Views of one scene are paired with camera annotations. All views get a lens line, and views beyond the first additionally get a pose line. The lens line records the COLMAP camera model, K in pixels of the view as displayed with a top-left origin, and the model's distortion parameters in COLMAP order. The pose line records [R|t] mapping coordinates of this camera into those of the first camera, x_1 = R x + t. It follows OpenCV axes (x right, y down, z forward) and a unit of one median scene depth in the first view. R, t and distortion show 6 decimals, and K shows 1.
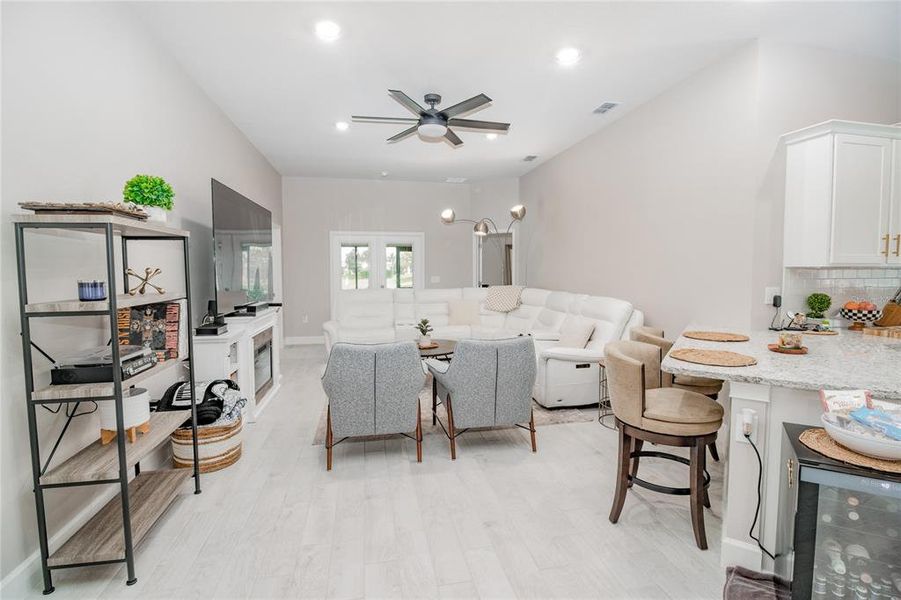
lens RADIAL K [[421.9, 0, 450.7], [0, 421.9, 292.7], [0, 0, 1]] dist [-0.004542, -0.009940]
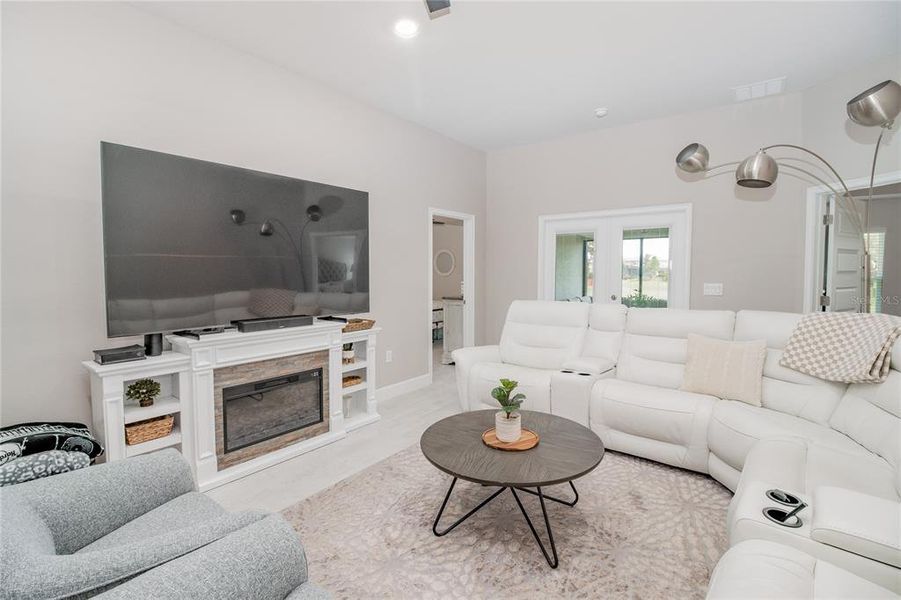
lens RADIAL K [[421.9, 0, 443.6], [0, 421.9, 288.3], [0, 0, 1]] dist [-0.004542, -0.009940]
pose [[0.648843, 0.032320, -0.760235, 0.406195], [-0.040680, 0.999142, 0.007757, -0.061889], [0.759834, 0.025893, 0.649602, 1.097334]]
